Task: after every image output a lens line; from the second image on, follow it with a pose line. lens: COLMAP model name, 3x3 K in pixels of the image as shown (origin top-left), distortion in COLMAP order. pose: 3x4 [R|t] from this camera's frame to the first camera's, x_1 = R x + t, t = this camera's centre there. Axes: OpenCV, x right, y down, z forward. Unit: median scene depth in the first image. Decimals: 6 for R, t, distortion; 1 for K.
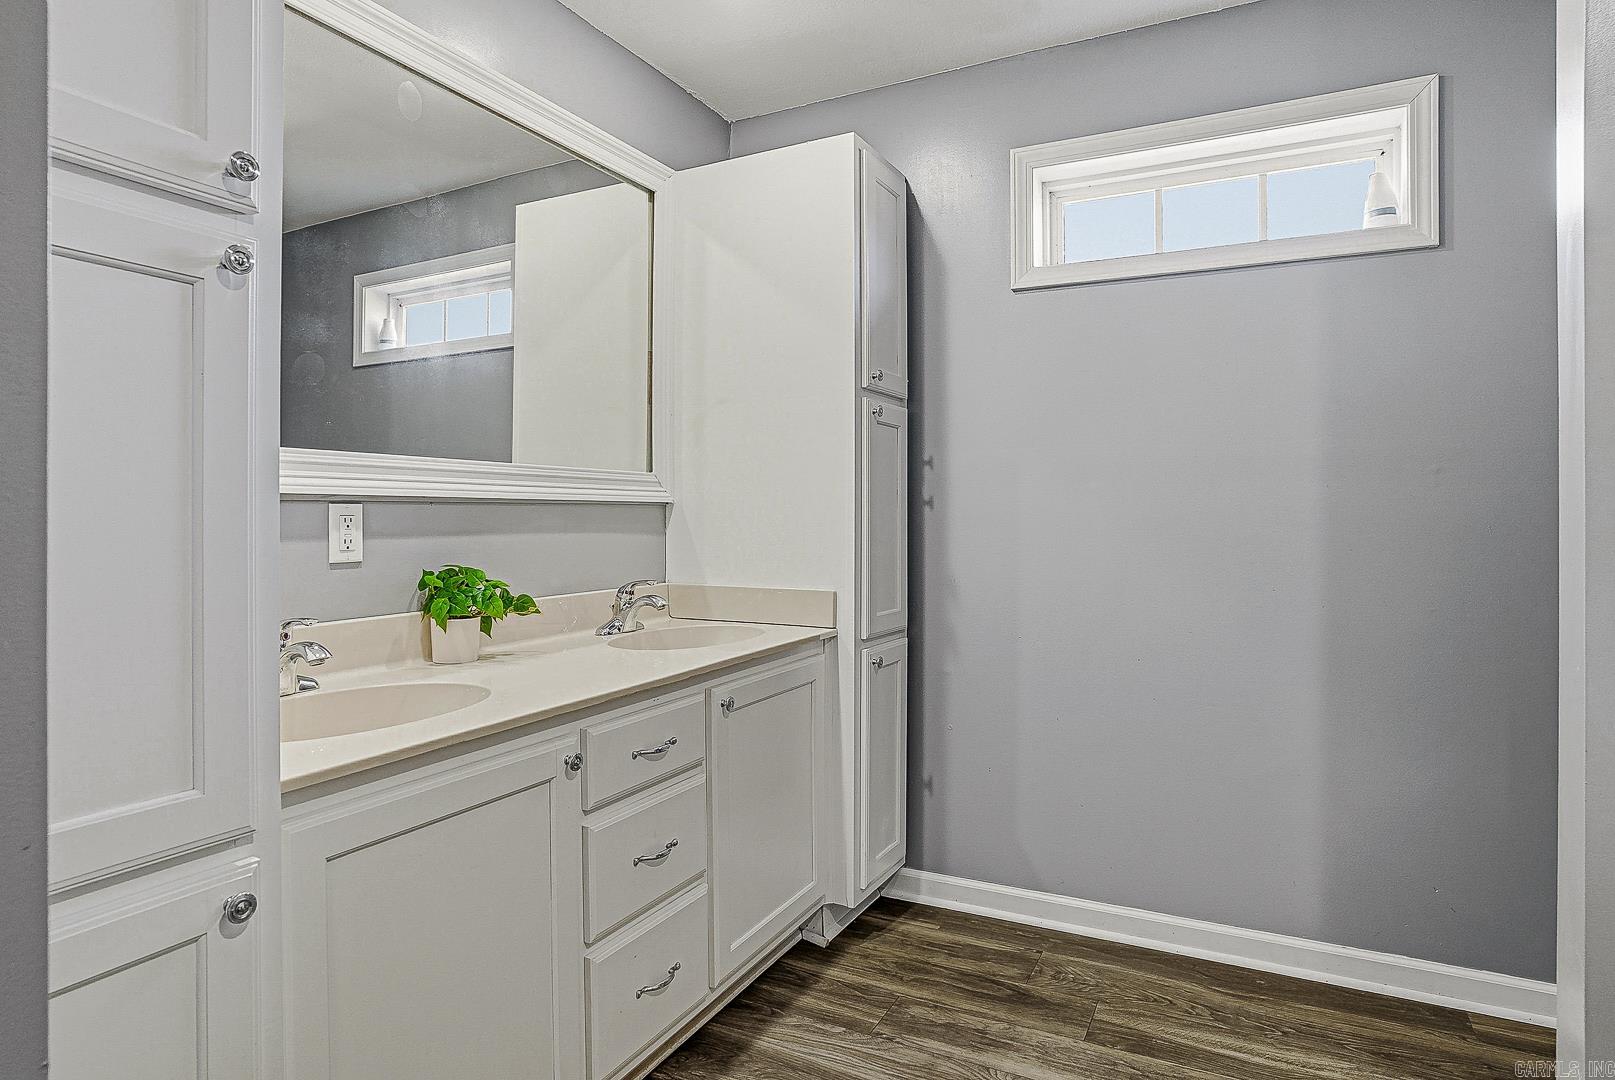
lens RADIAL K [[898.0, 0, 809.6], [0, 898.0, 526.8], [0, 0, 1]] dist [-0.052541, 0.022993]
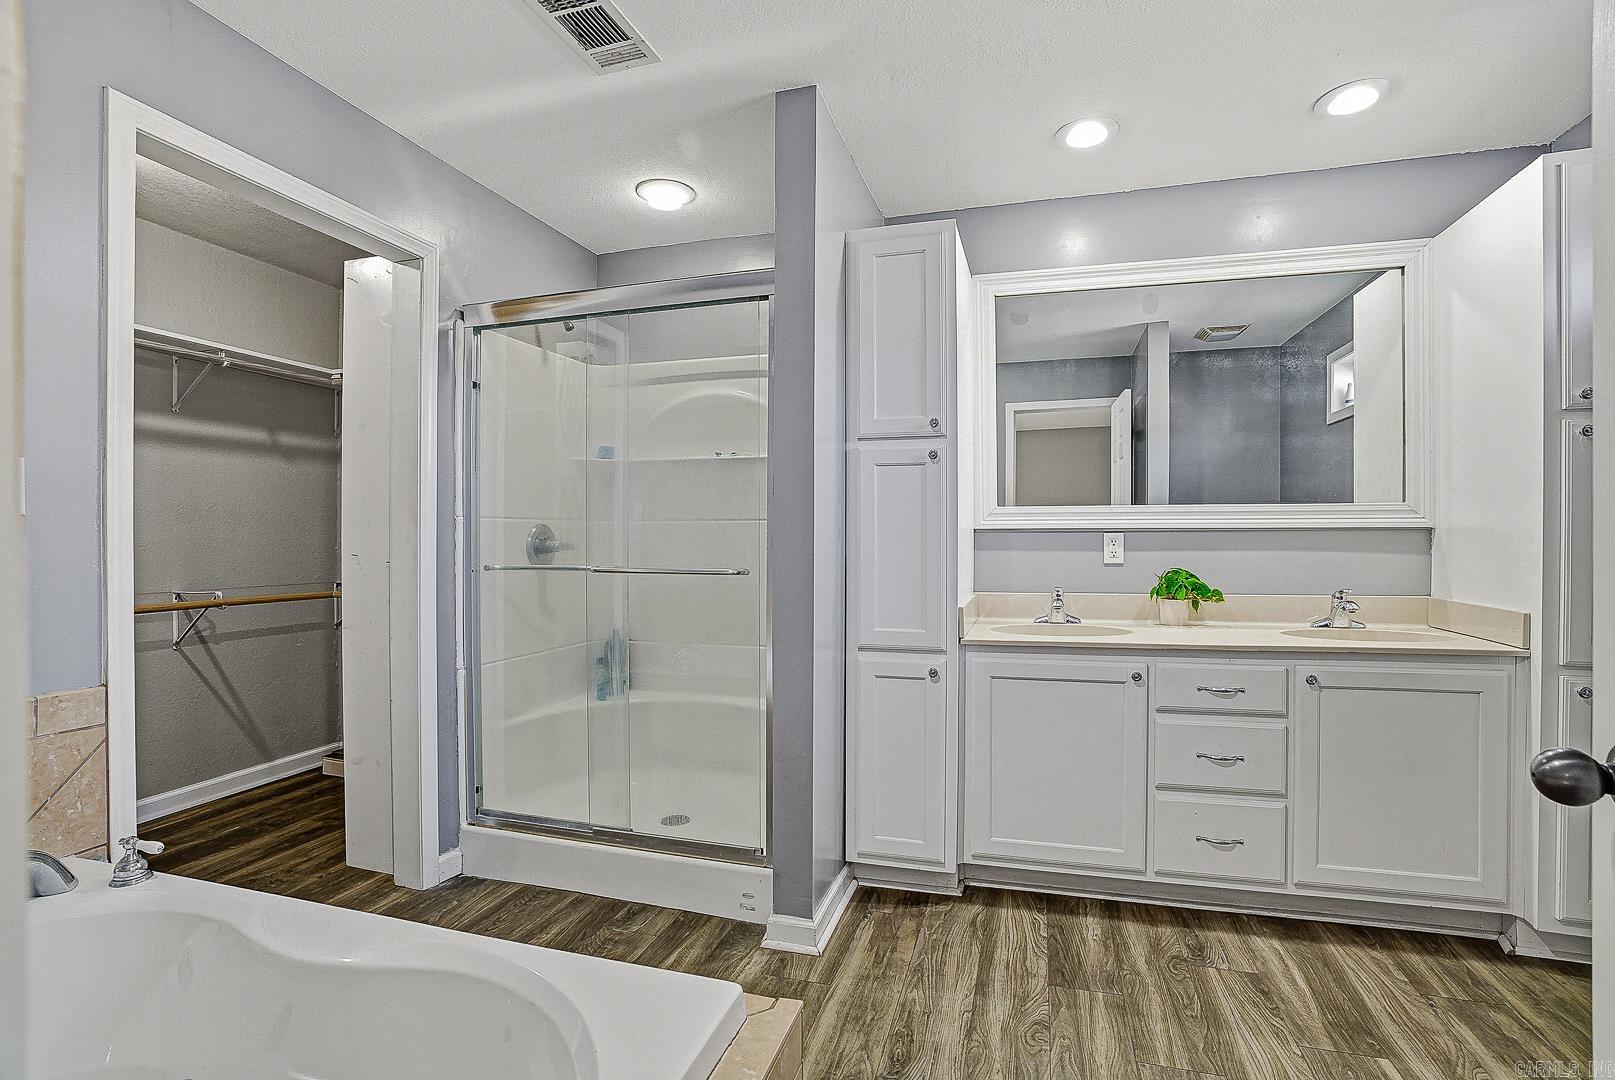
lens RADIAL K [[768.0, 0, 815.6], [0, 768.0, 540.5], [0, 0, 1]] dist [-0.051112, 0.007285]
pose [[0.185479, 0.009634, -0.982601, 0.871585], [-0.004694, 0.999949, 0.008918, -0.018905], [0.982637, 0.002958, 0.185514, 0.053573]]
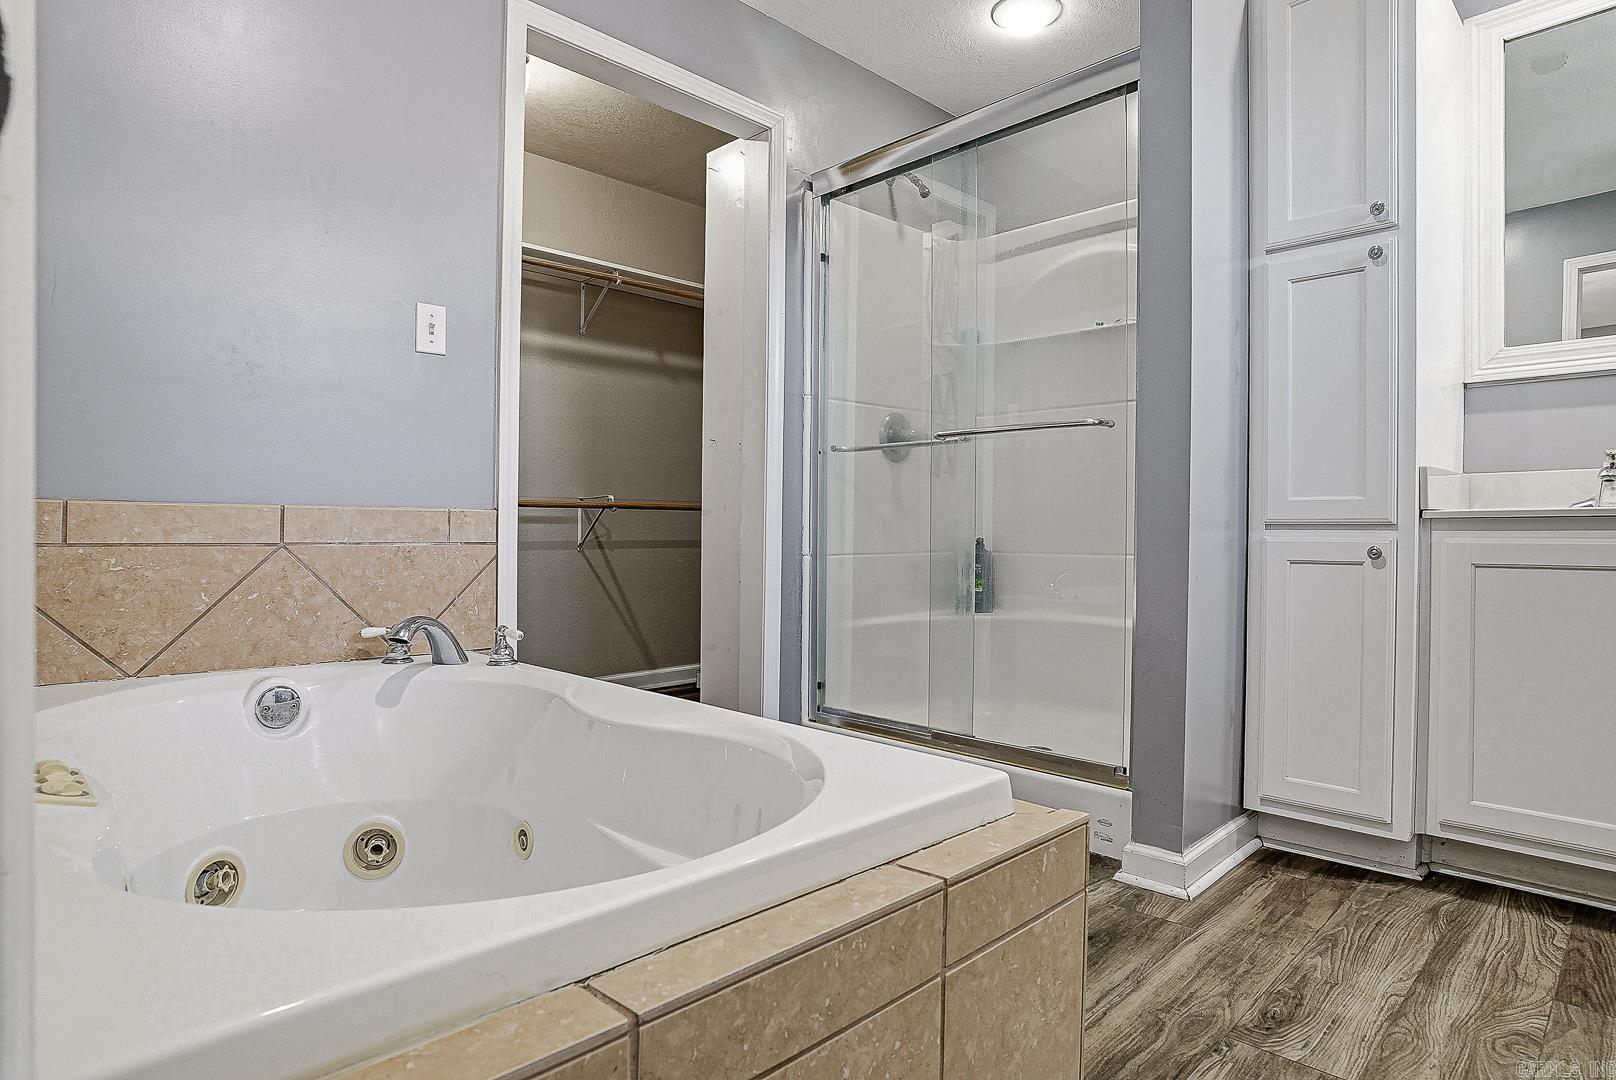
lens RADIAL K [[898.6, 0, 799.5], [0, 898.6, 526.6], [0, 0, 1]] dist [-0.052541, 0.022993]
pose [[-0.318244, 0.000454, -0.948009, 0.878439], [-0.012542, 0.999910, 0.004689, 0.177396], [0.947926, 0.013382, -0.318210, 0.162318]]
